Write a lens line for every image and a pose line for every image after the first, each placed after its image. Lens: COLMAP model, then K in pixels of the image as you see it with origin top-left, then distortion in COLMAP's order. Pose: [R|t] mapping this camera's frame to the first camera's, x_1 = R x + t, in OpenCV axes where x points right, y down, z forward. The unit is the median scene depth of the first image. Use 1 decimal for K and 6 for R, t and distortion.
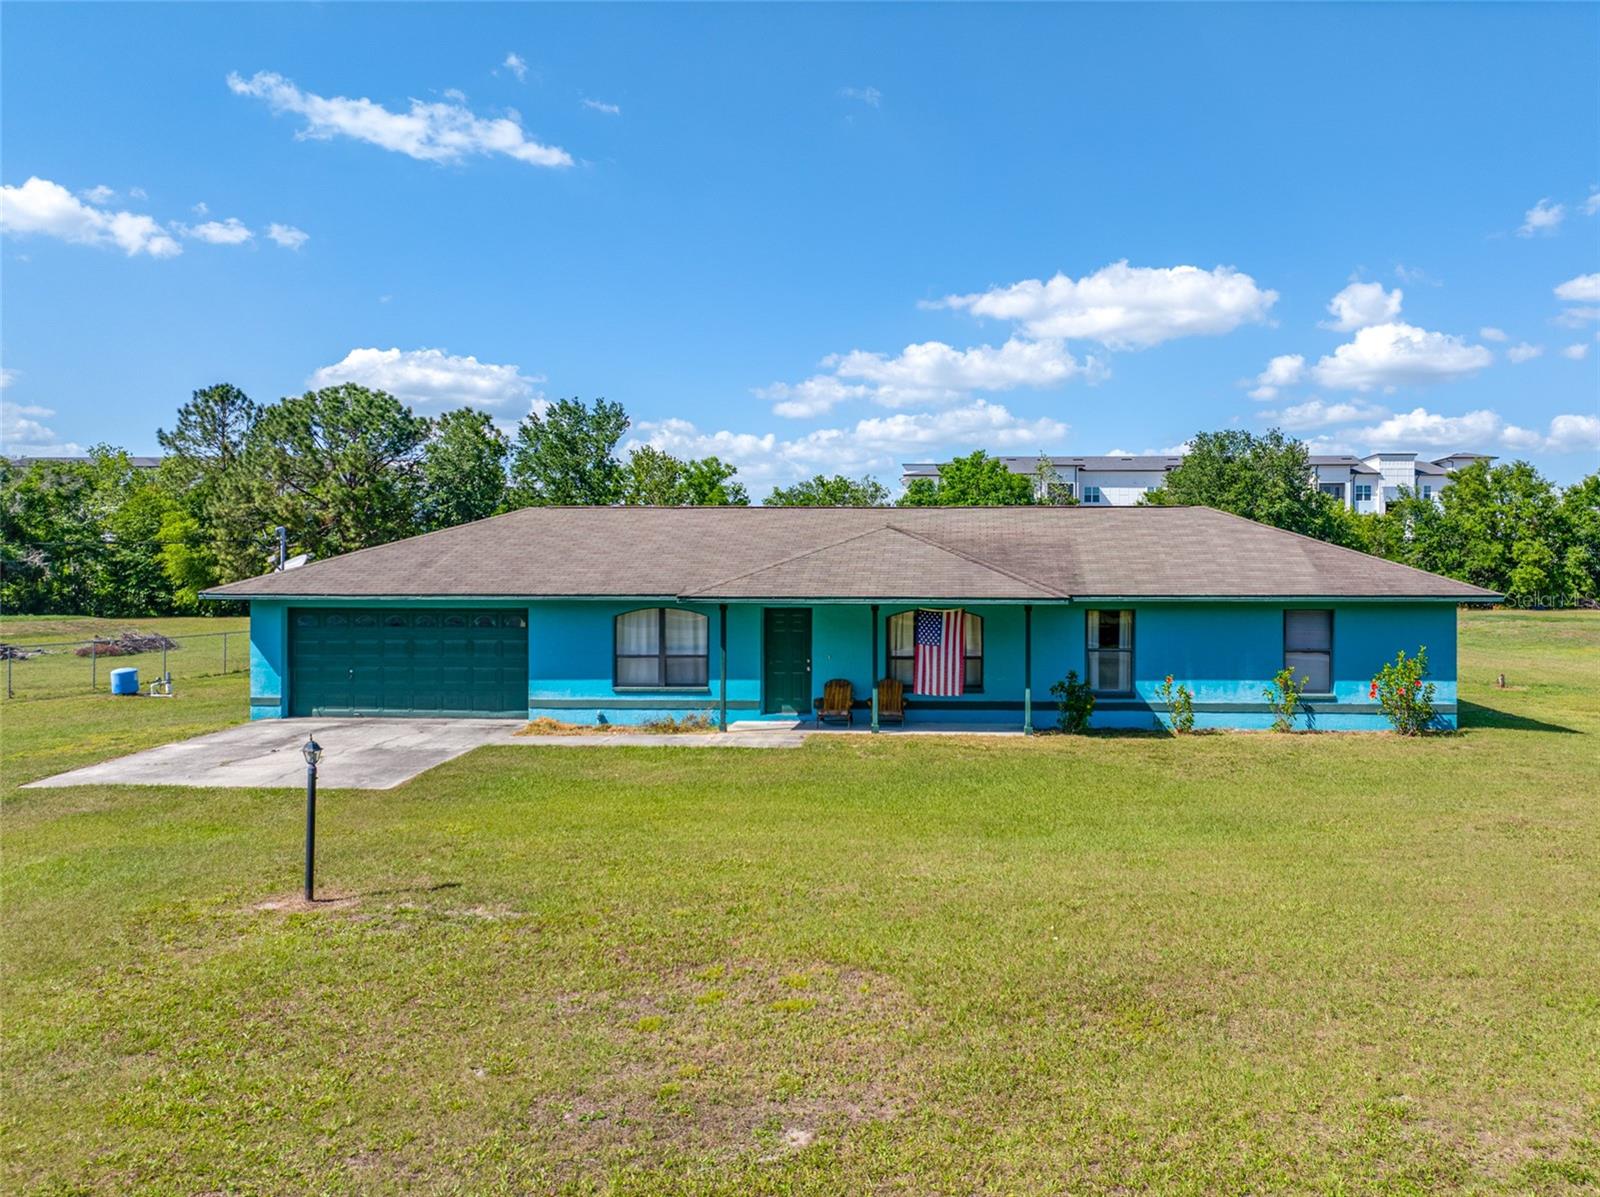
lens RADIAL K [[1158.7, 0, 800.6], [0, 1158.7, 548.3], [0, 0, 1]] dist [-0.006436, -0.029087]
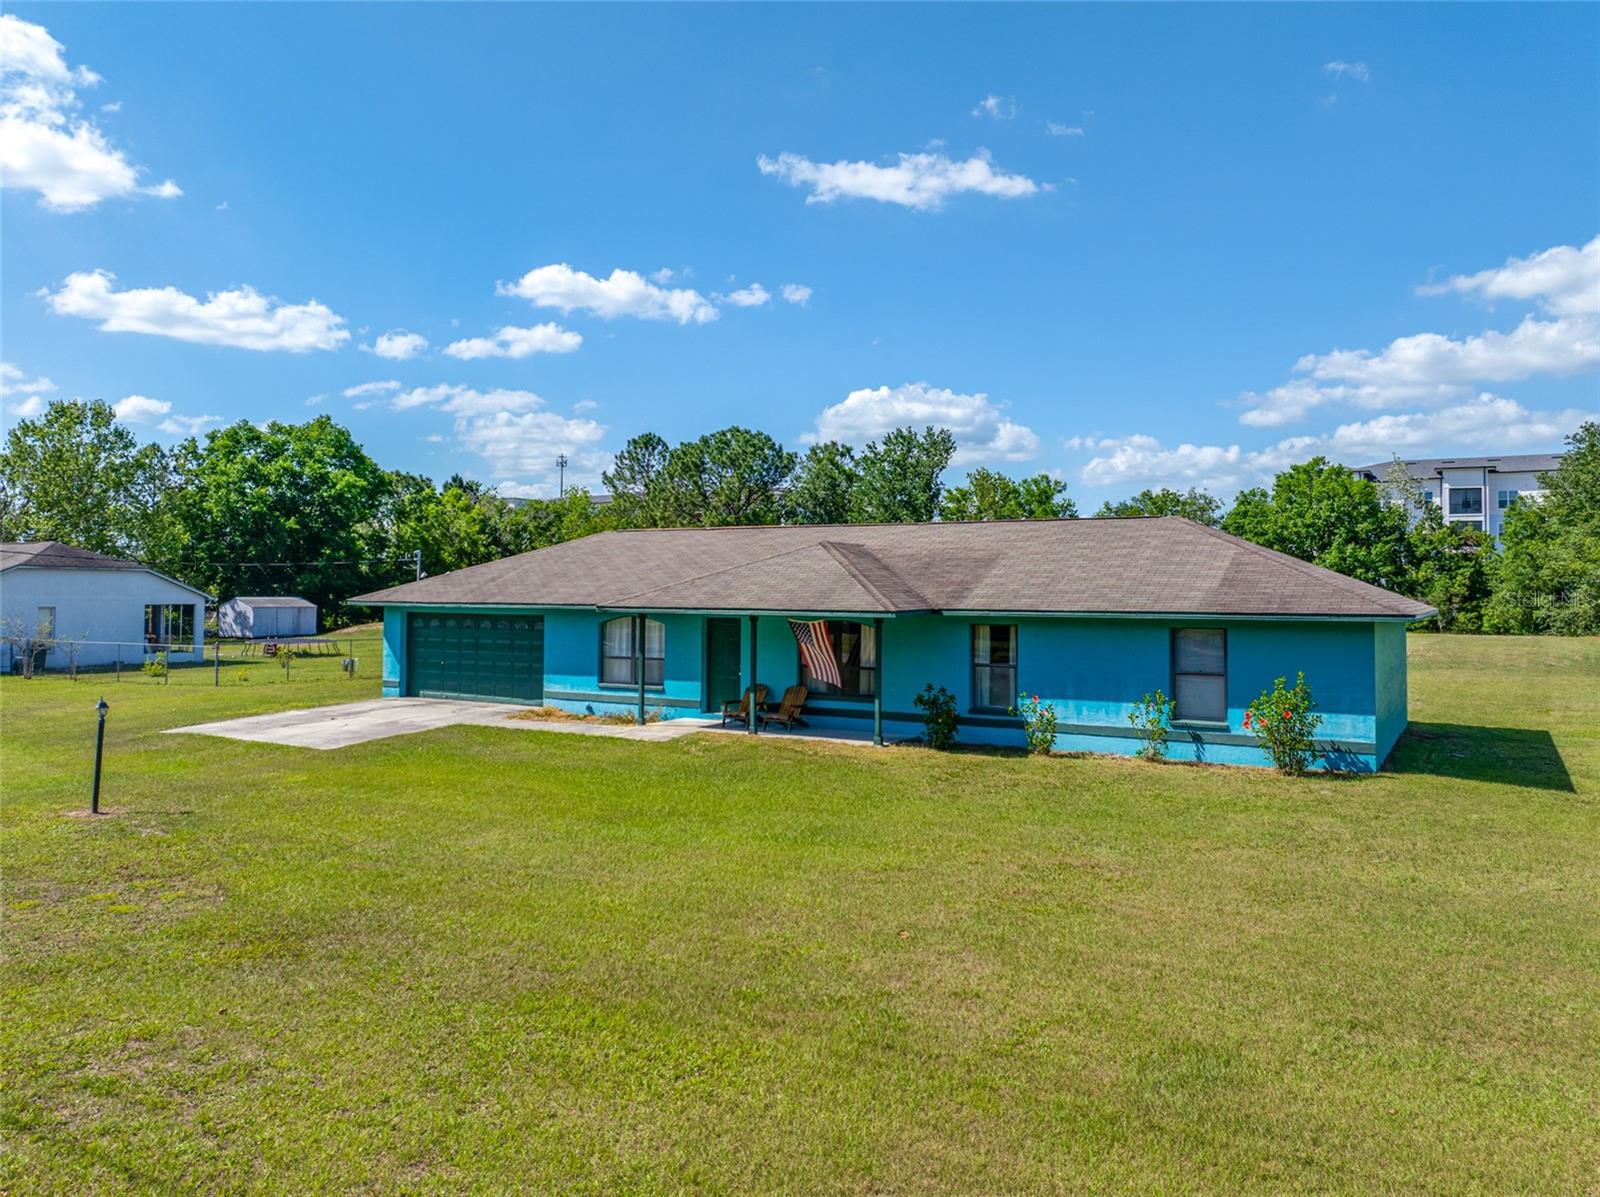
lens RADIAL K [[1118.5, 0, 805.7], [0, 1118.5, 600.4], [0, 0, 1]] dist [-0.005035, -0.002928]
pose [[0.891644, 0.006999, -0.452683, 0.181168], [0.006780, 0.999562, 0.028809, 0.001271], [0.452686, -0.028757, 0.891206, 0.026885]]
